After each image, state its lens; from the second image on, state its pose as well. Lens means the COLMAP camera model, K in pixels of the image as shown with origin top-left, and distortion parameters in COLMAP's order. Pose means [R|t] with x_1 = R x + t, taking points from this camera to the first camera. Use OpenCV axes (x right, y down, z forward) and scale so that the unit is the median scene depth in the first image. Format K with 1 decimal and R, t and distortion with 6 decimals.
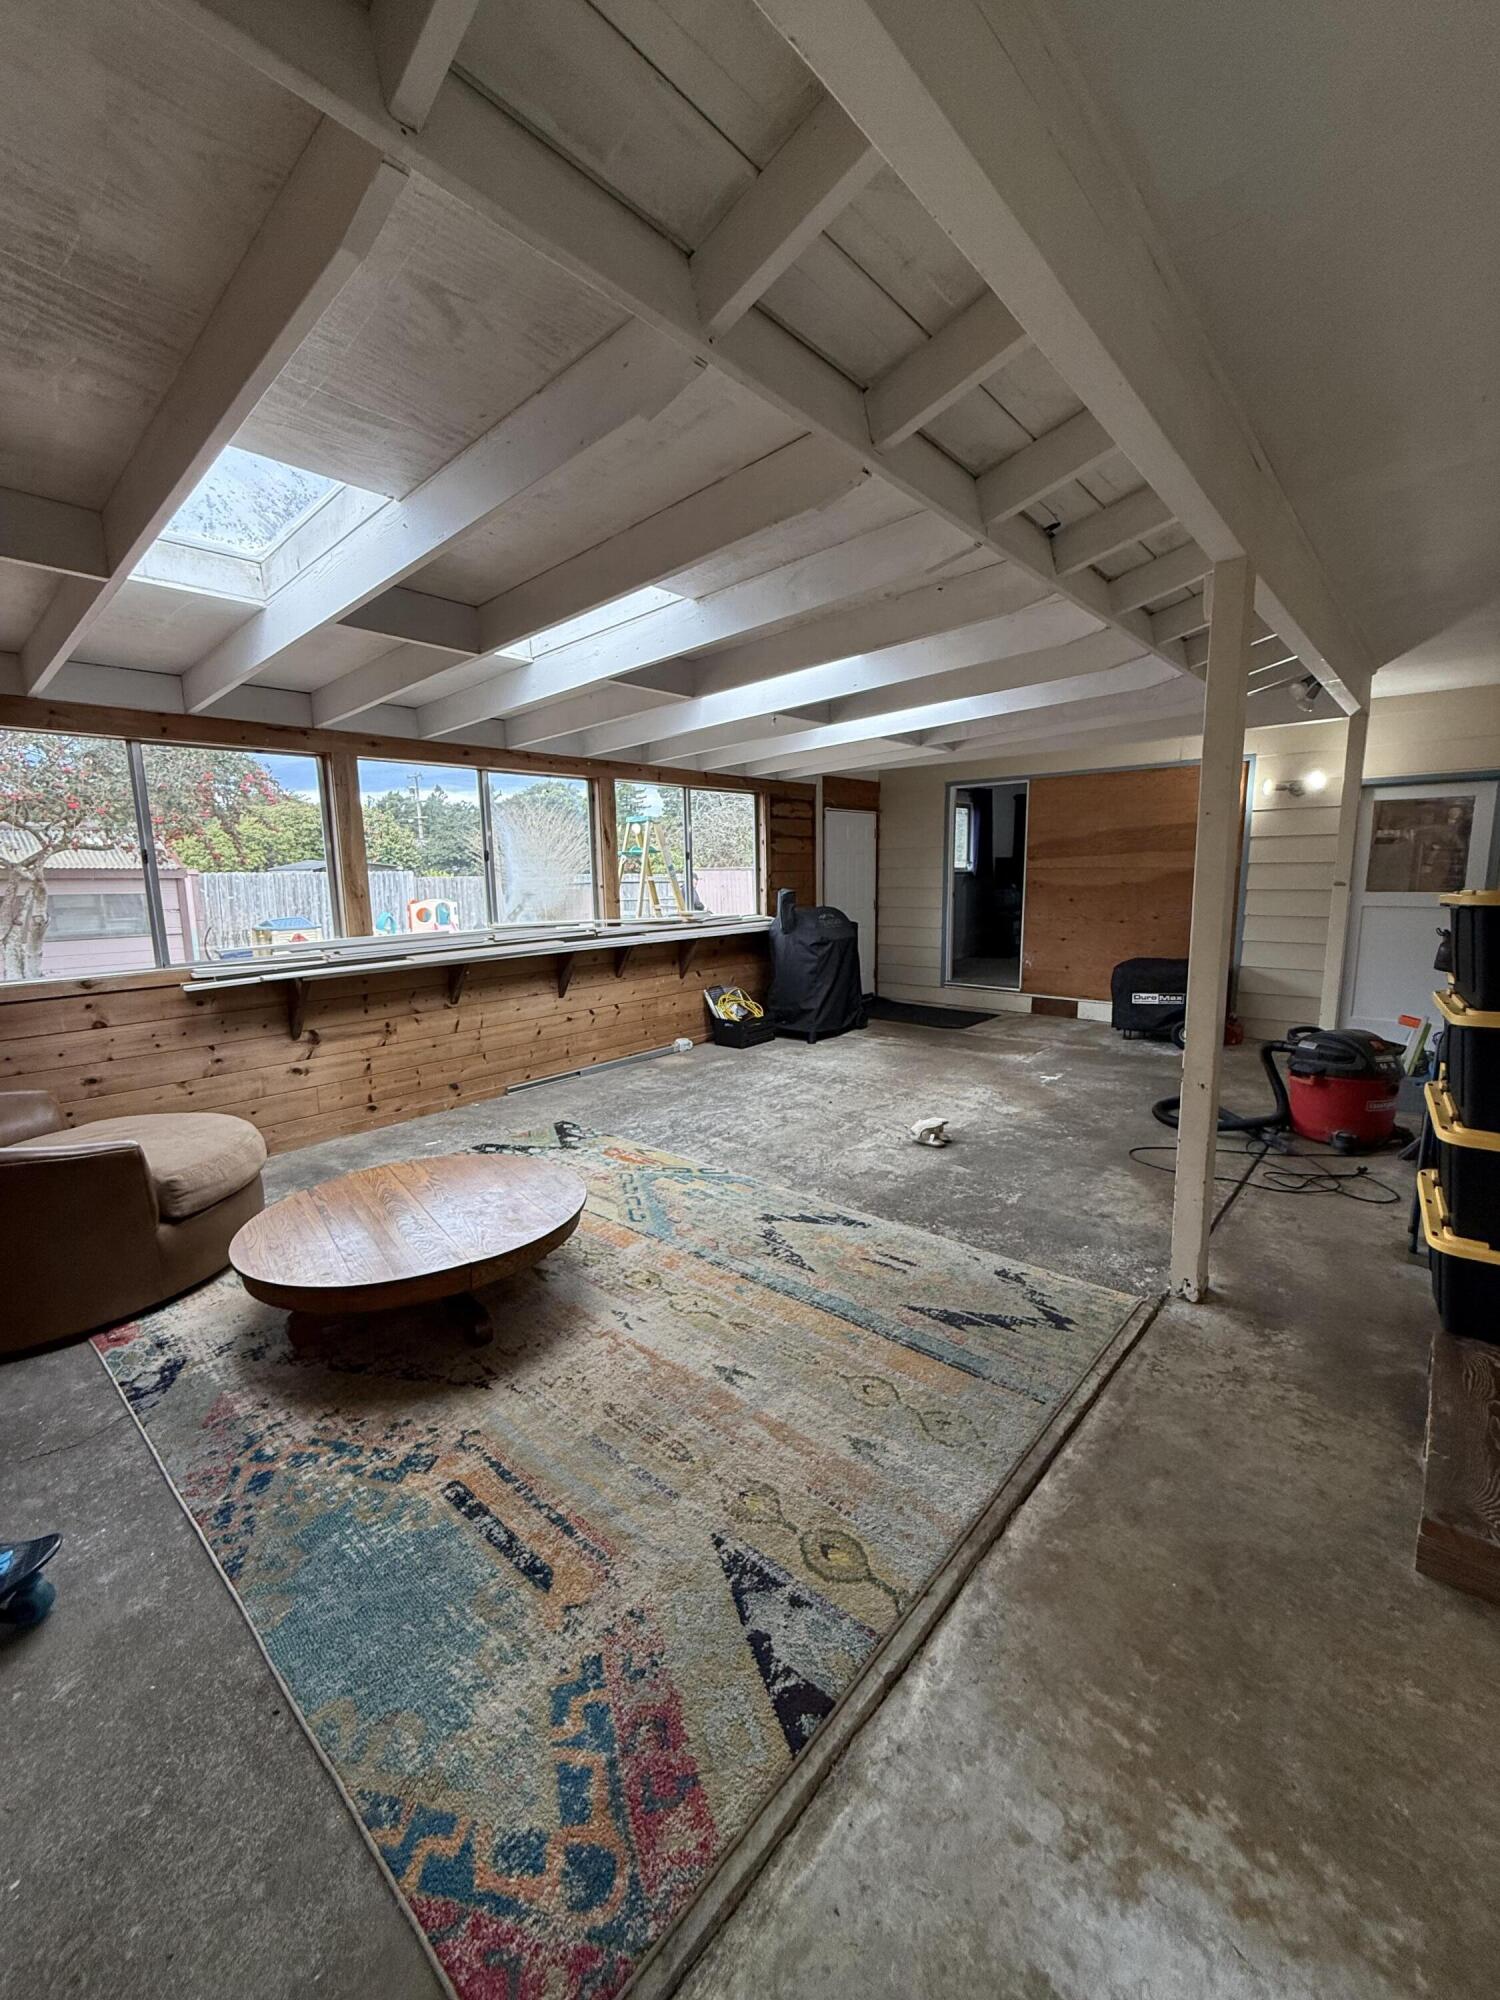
lens RADIAL K [[799.9, 0, 747.1], [0, 799.9, 999.3], [0, 0, 1]] dist [0.004764, 0.000148]
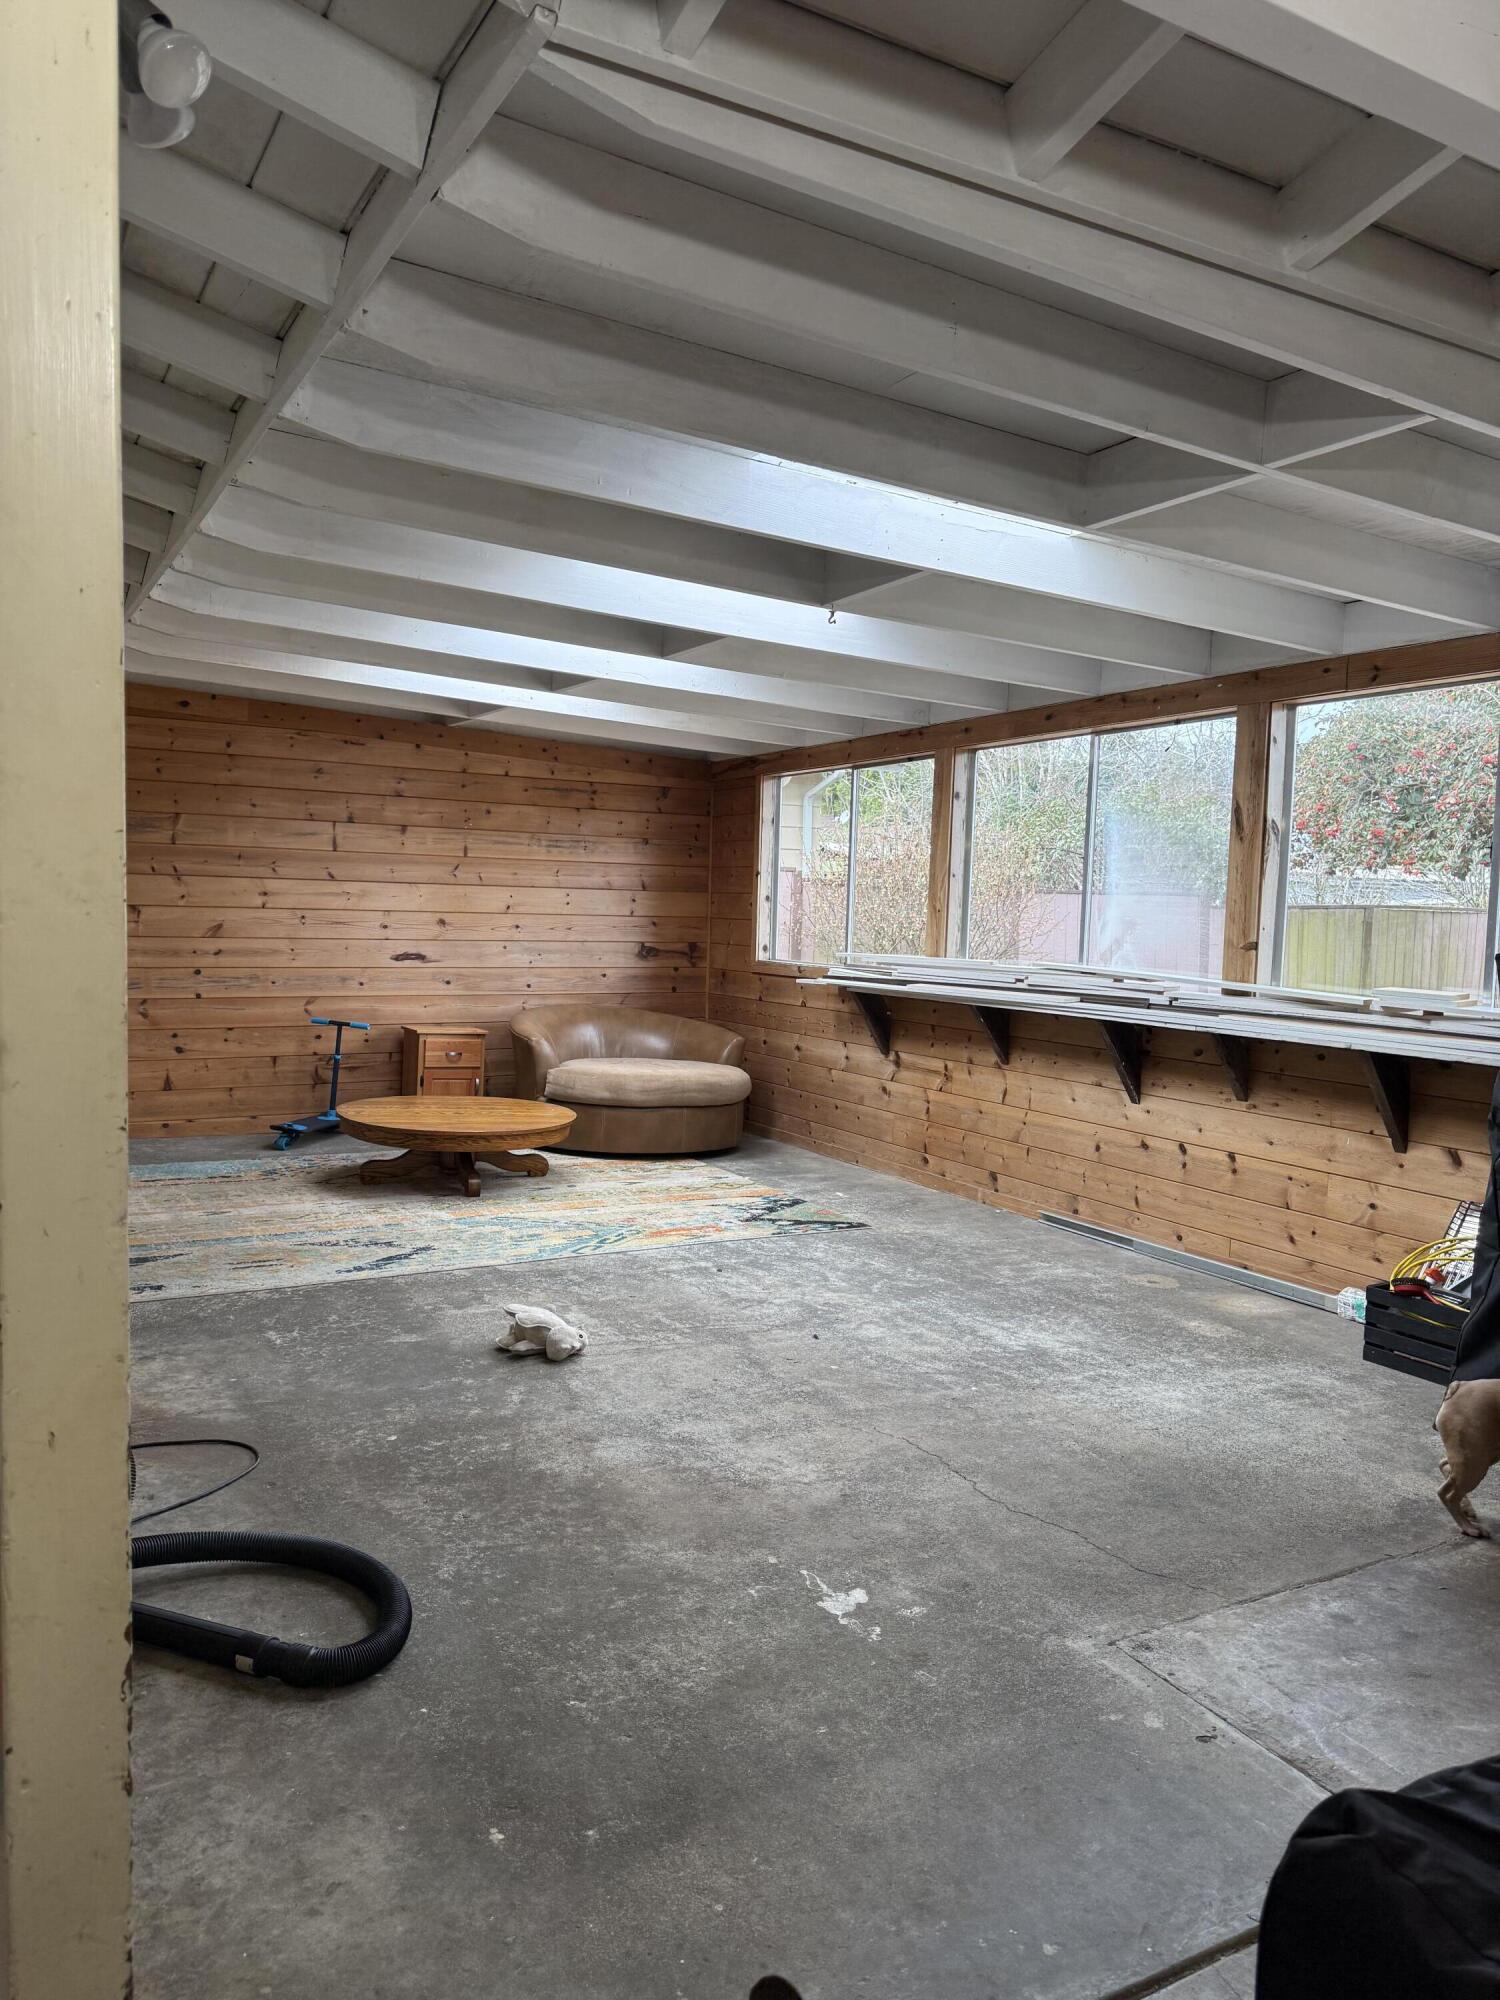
lens RADIAL K [[1404.9, 0, 753.1], [0, 1404.9, 993.9], [0, 0, 1]] dist [0.090756, -0.002998]
pose [[-0.324565, 0.071143, -0.943184, 1.024423], [-0.172102, 0.976080, 0.132847, -0.209986], [0.930075, 0.205441, -0.304558, 1.298044]]
